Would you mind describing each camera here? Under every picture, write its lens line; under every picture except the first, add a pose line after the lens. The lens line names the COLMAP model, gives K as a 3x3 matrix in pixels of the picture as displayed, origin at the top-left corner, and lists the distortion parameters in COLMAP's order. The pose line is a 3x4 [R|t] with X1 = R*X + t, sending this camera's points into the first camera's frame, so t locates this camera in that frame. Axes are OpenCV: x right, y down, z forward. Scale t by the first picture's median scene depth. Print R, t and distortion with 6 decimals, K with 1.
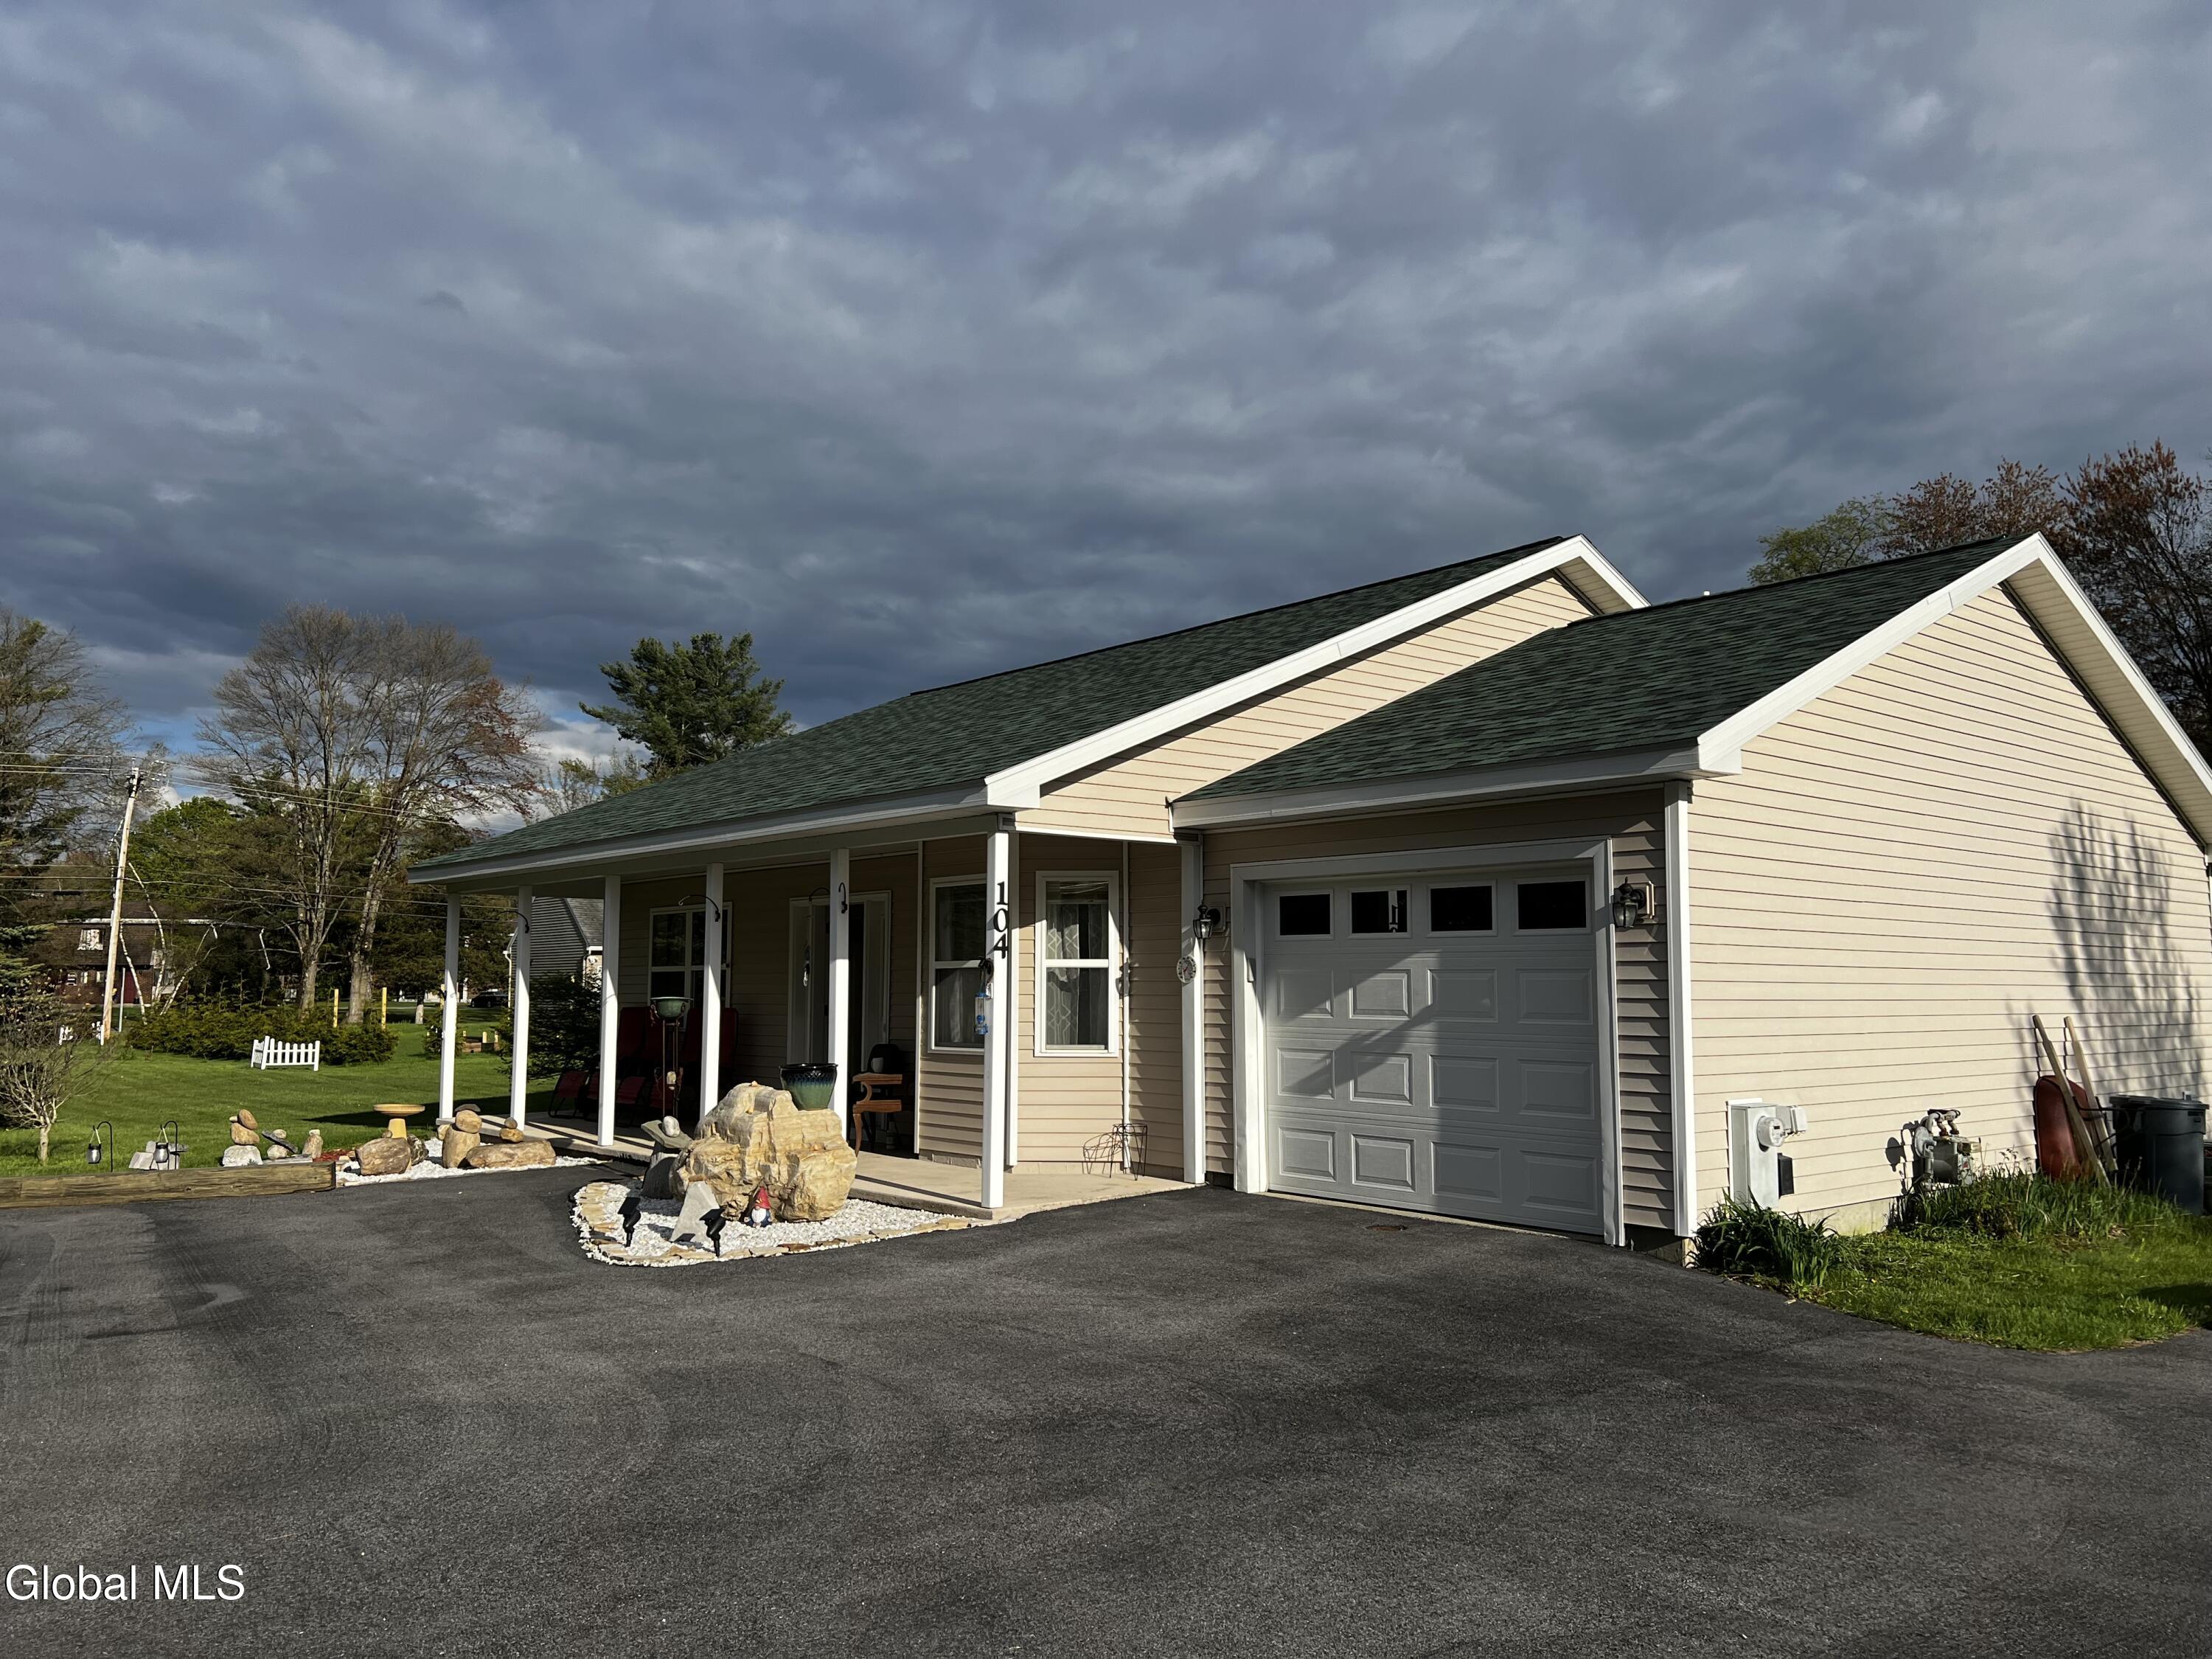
lens RADIAL K [[1665.0, 0, 1110.6], [0, 1665.0, 842.4], [0, 0, 1]] dist [0.053268, -0.064956]
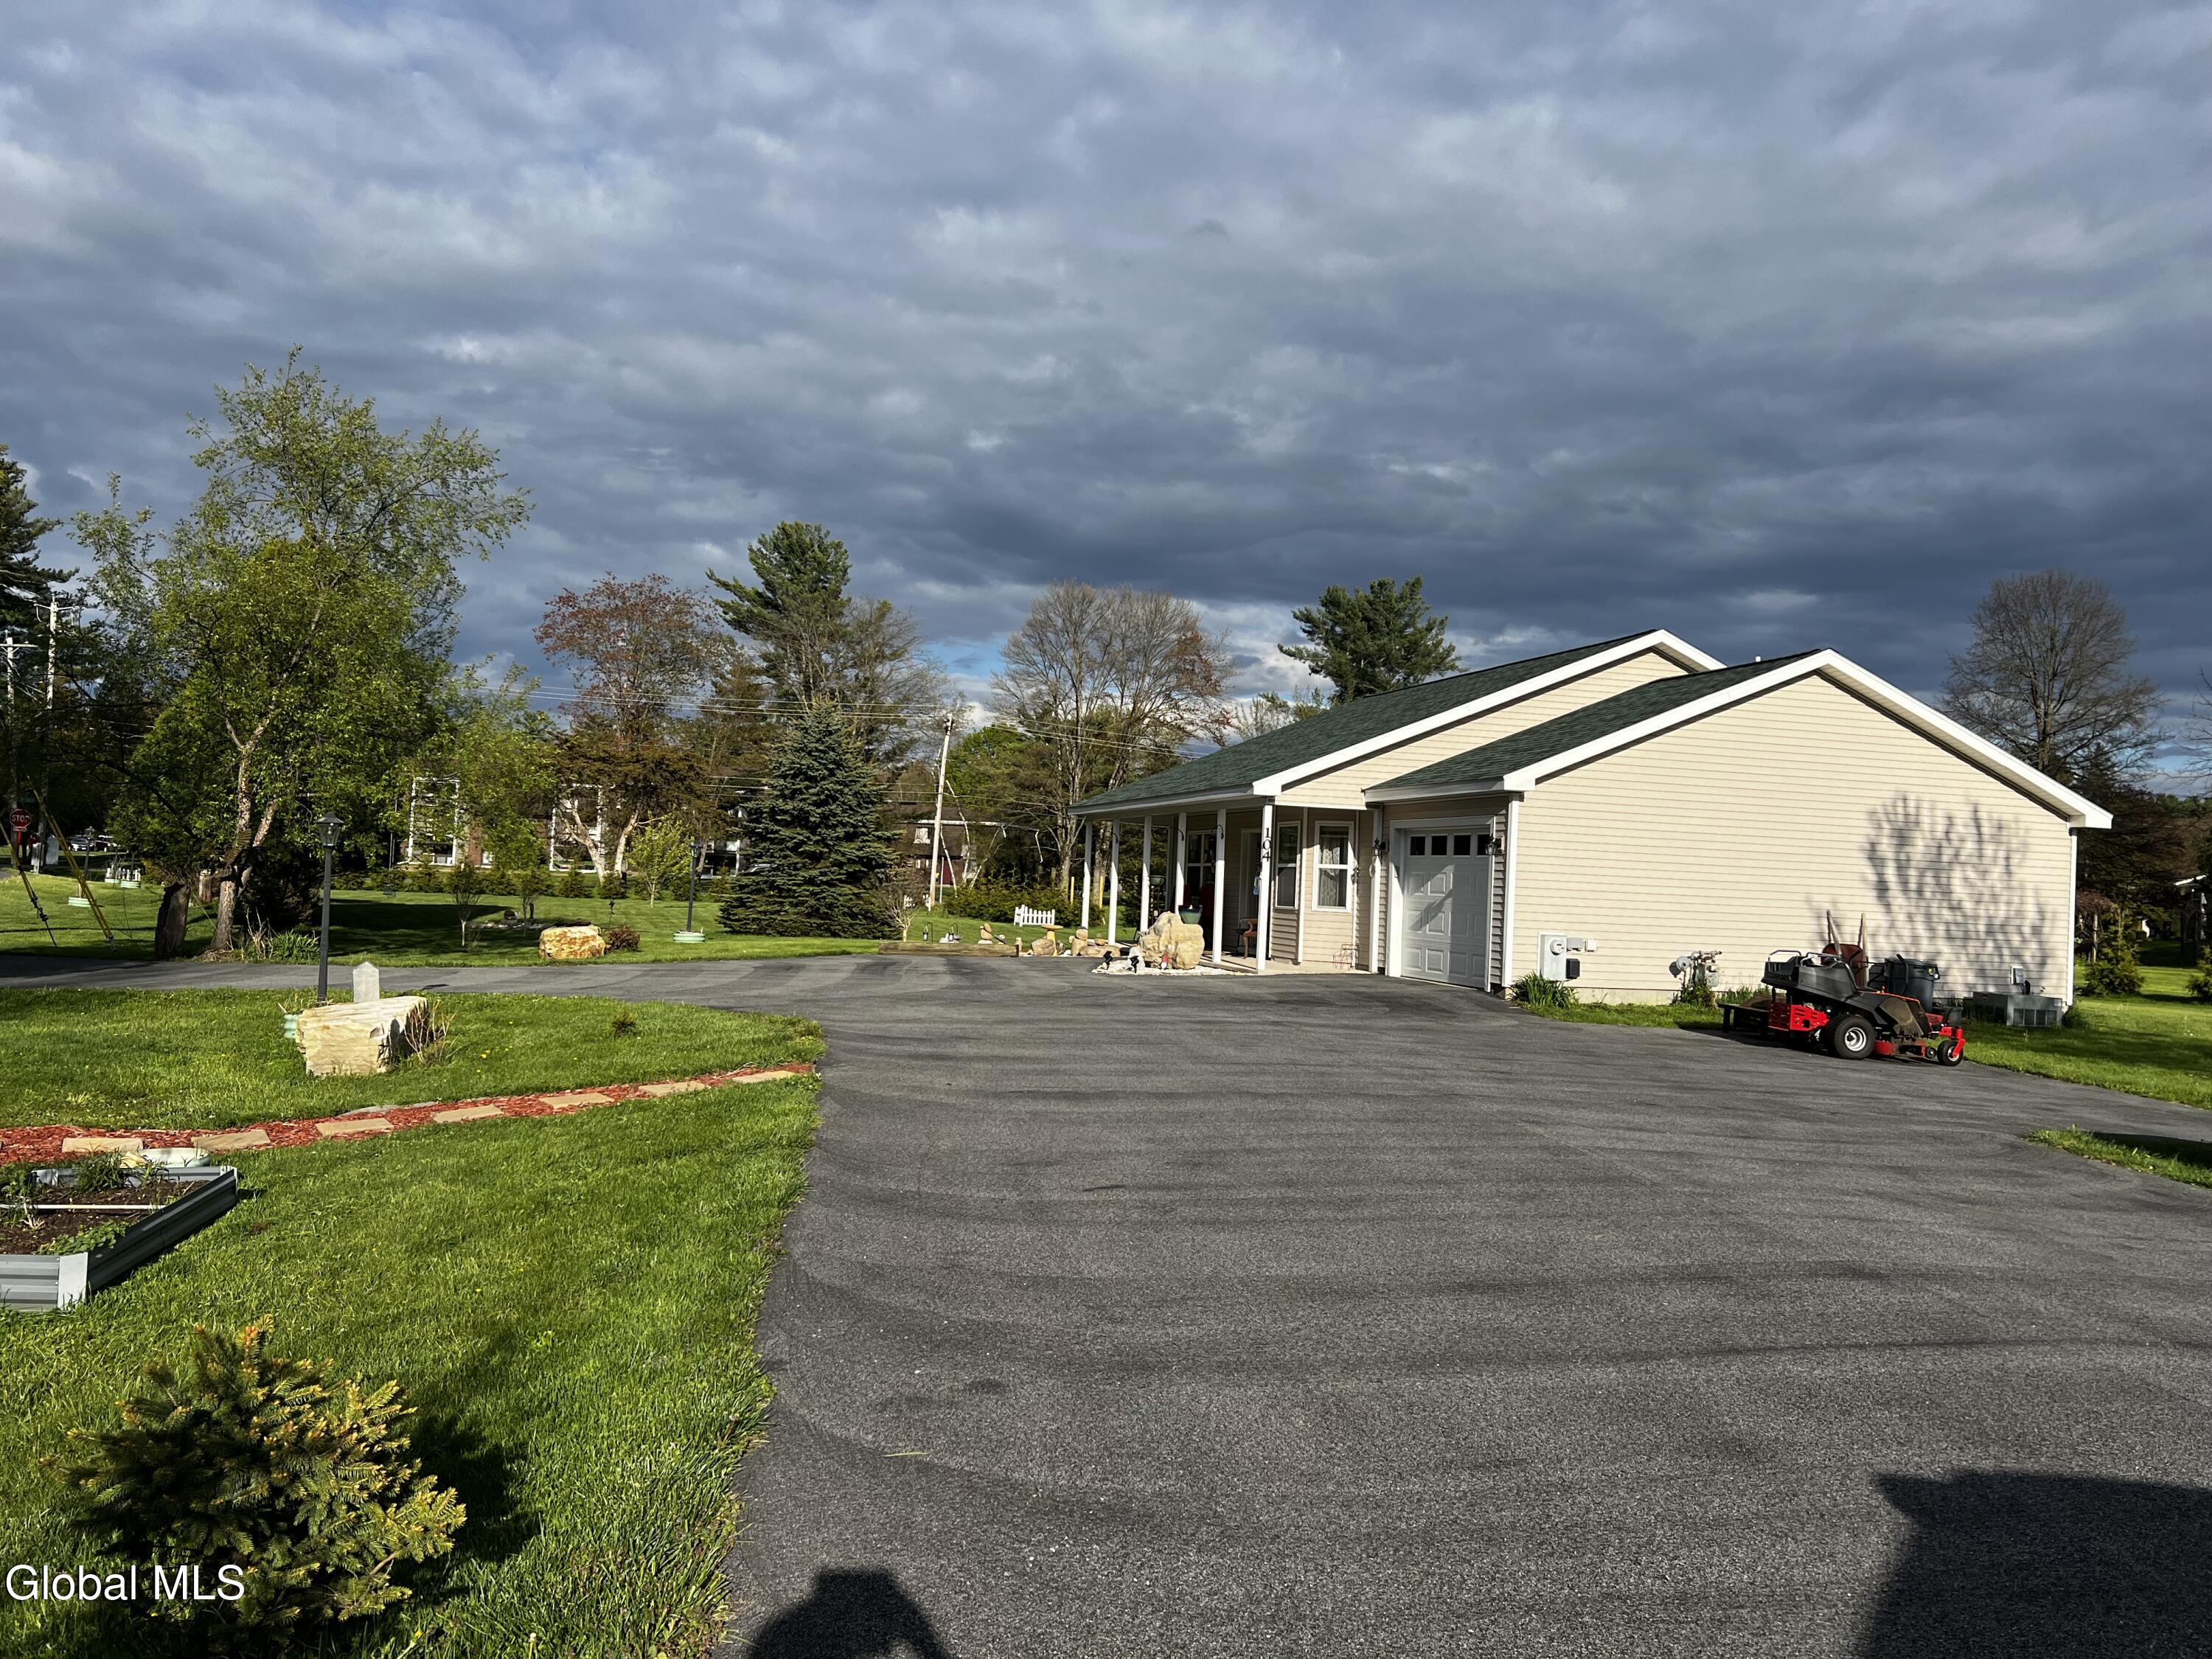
lens RADIAL K [[1665.0, 0, 1110.6], [0, 1665.0, 842.4], [0, 0, 1]] dist [0.053268, -0.064956]
pose [[0.908217, 0.024691, -0.417770, 0.611785], [-0.002074, 0.998511, 0.054506, -0.071101], [0.418494, -0.048637, 0.906916, -1.015464]]
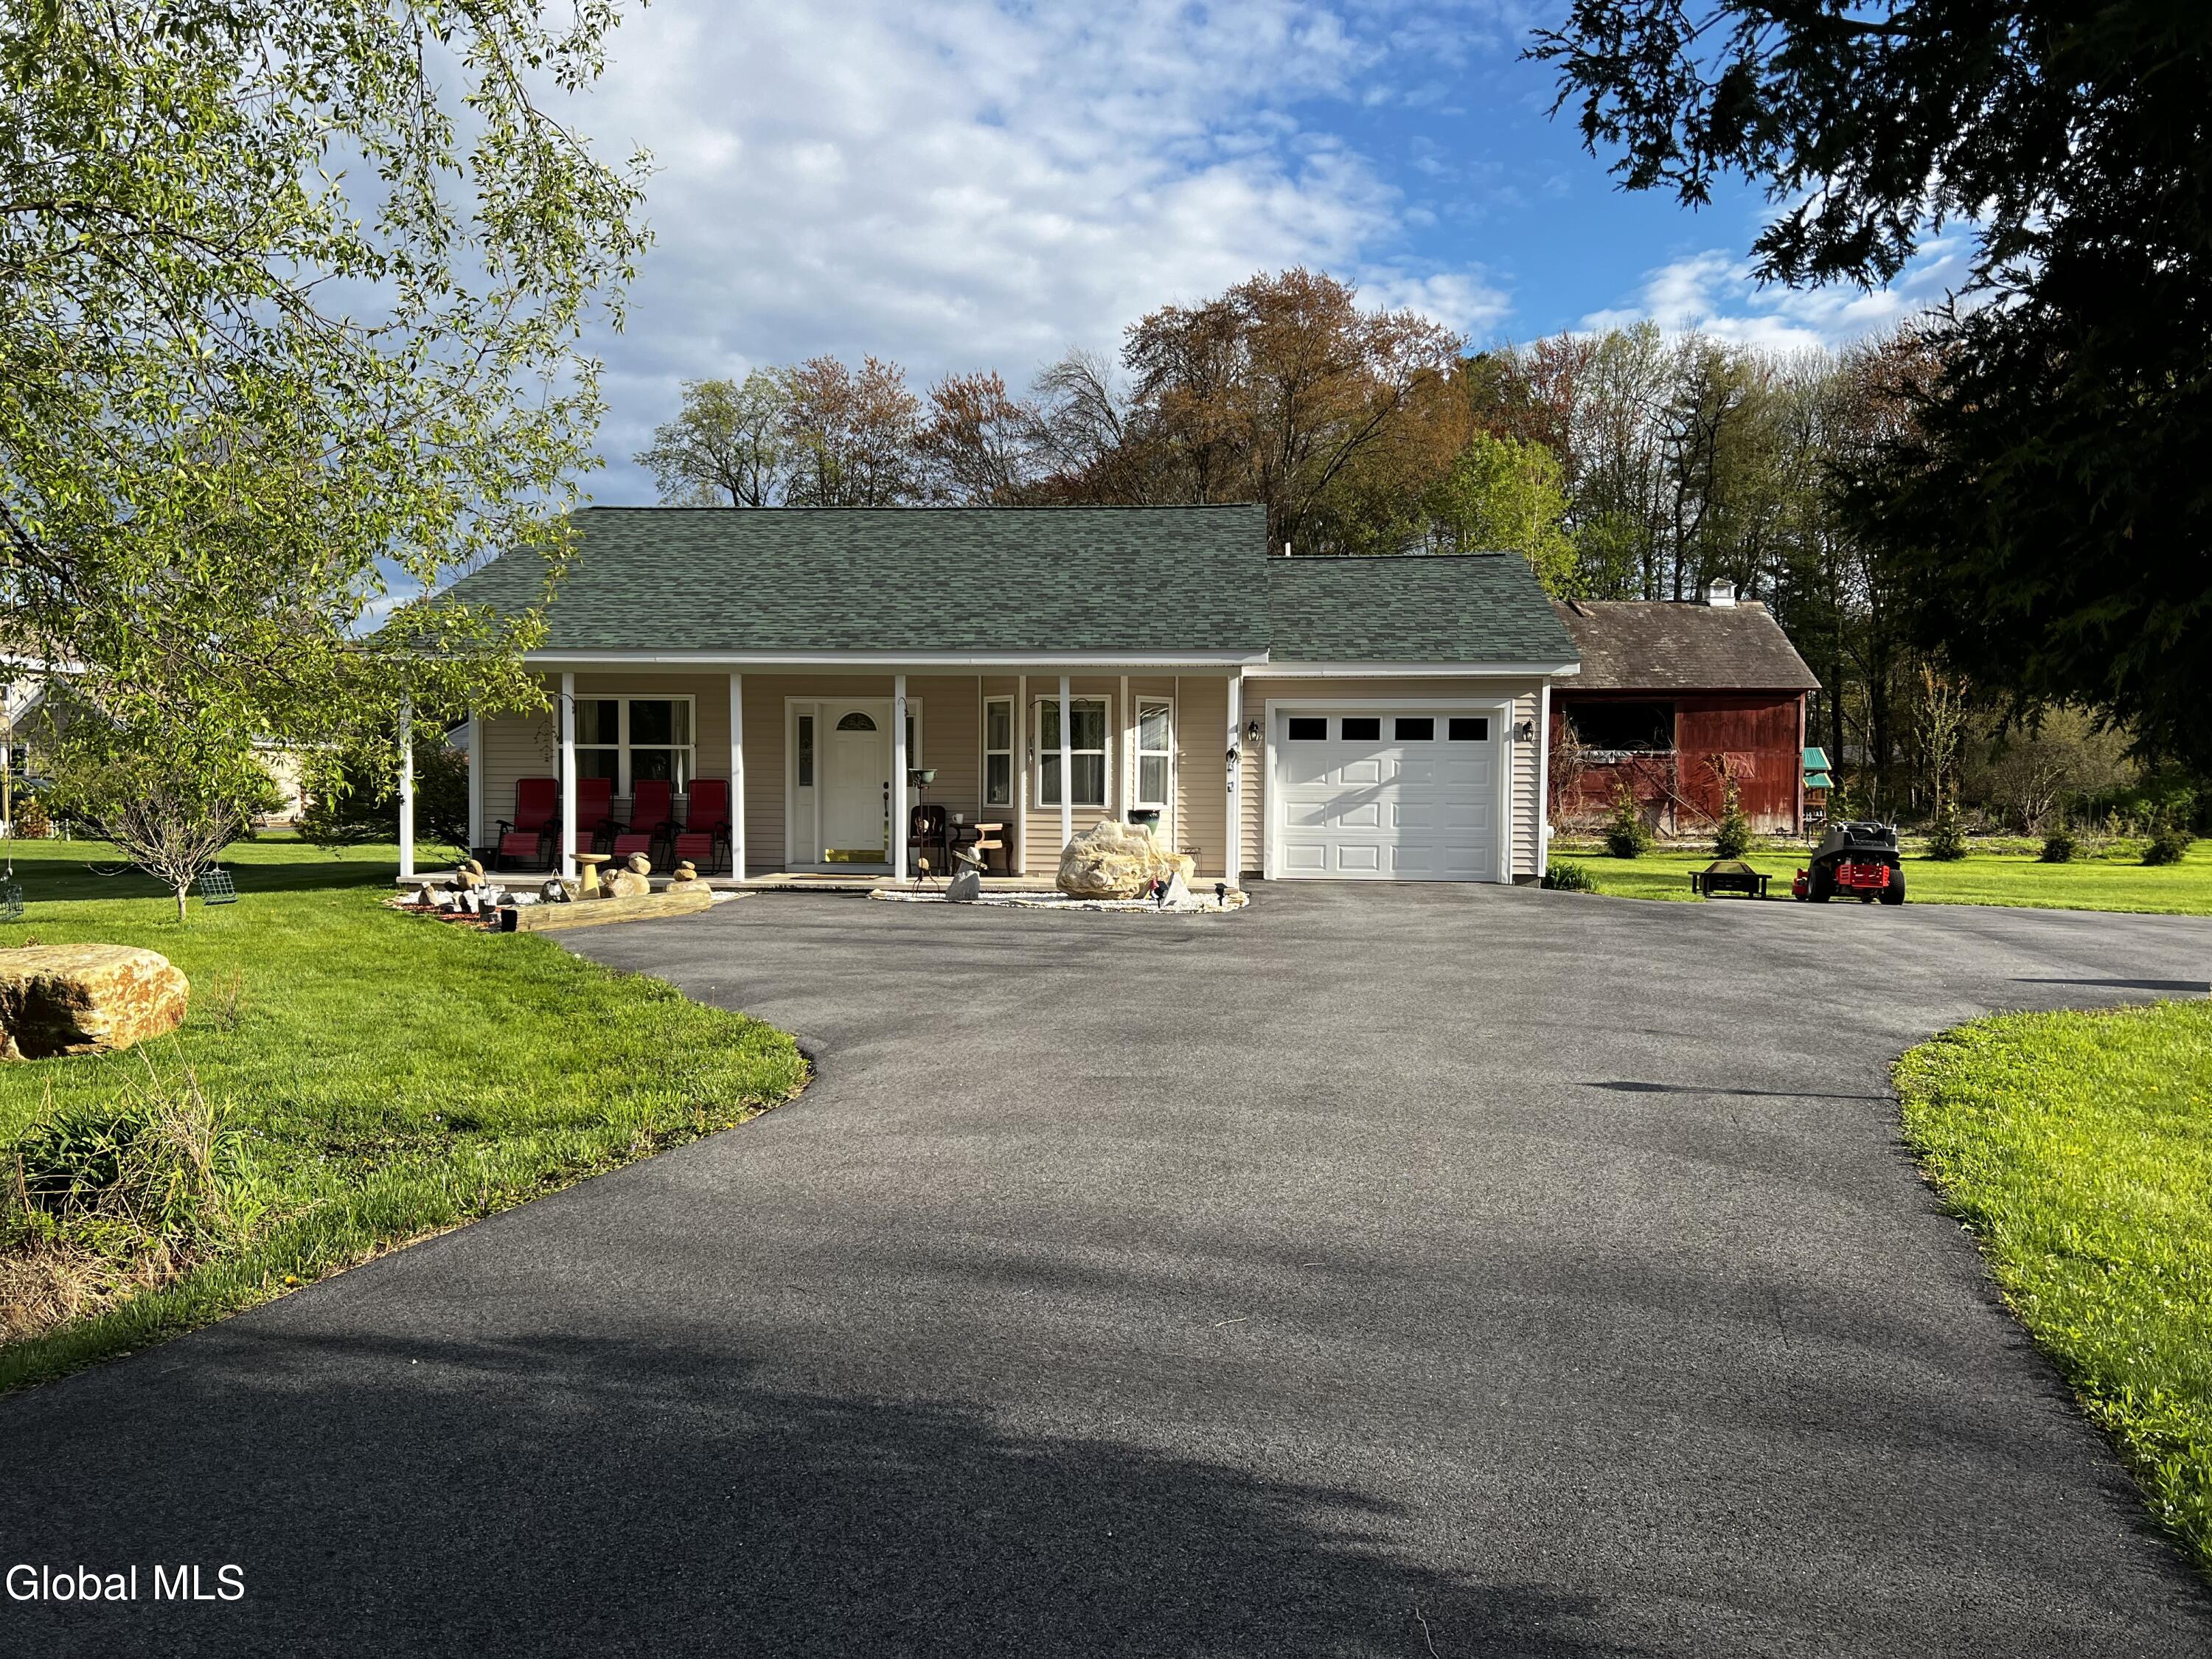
lens RADIAL K [[1599.5, 0, 1105.9], [0, 1599.5, 823.3], [0, 0, 1]] dist [0.161172, -0.054715]
pose [[0.717180, -0.014252, 0.696742, -1.220745], [-0.065428, 0.993998, 0.087679, 0.005722], [-0.693810, -0.108468, 0.711943, -0.115480]]
